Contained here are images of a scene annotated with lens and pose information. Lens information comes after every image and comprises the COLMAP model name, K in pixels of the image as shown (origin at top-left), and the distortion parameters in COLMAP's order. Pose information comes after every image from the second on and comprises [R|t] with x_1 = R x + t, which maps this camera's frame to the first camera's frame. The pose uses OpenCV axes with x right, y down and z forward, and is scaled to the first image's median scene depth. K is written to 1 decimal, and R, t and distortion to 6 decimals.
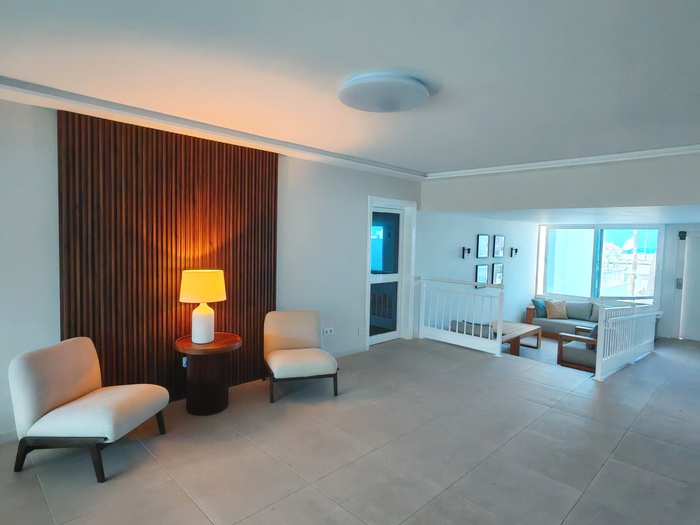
lens RADIAL K [[408.7, 0, 350.0], [0, 408.7, 262.5], [0, 0, 1]] dist [0.000839, 0.000064]
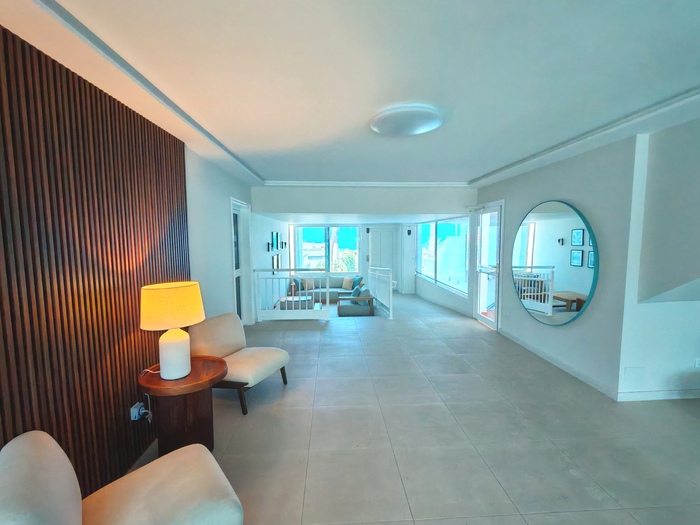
lens RADIAL K [[320.9, 0, 352.3], [0, 320.9, 263.1], [0, 0, 1]] dist [0.003099, 0.000754]
pose [[0.655870, -0.088289, 0.749693, -0.335686], [0.066121, 0.996039, 0.059455, -0.018452], [-0.751973, 0.010576, 0.659109, 0.199065]]
